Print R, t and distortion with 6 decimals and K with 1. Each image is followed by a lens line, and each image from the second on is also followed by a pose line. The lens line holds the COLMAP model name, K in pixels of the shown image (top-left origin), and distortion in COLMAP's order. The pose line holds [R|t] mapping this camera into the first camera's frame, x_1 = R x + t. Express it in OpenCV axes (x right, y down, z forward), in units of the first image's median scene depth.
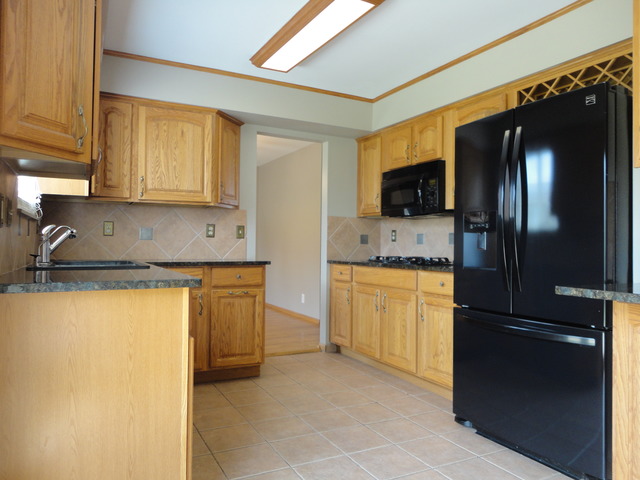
lens RADIAL K [[465.2, 0, 316.3], [0, 465.2, 238.9], [0, 0, 1]] dist [-0.008248, 0.004517]
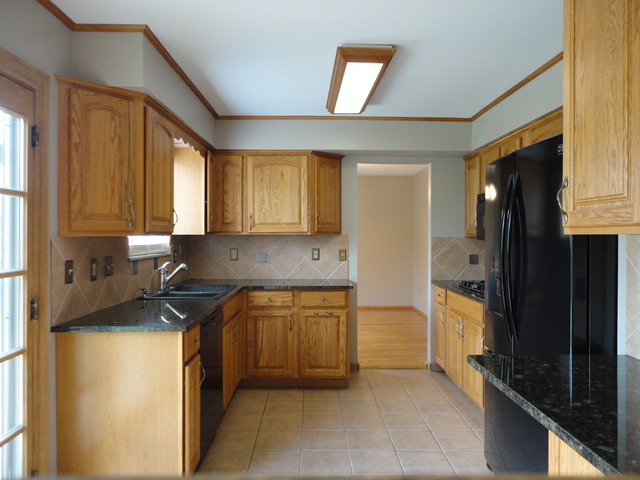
lens RADIAL K [[465.2, 0, 316.3], [0, 465.2, 238.9], [0, 0, 1]] dist [-0.008248, 0.004517]
pose [[0.896920, -0.006746, -0.442142, 0.317929], [0.015896, 0.999729, 0.016993, -0.084904], [0.441908, -0.022270, 0.896784, -0.026075]]
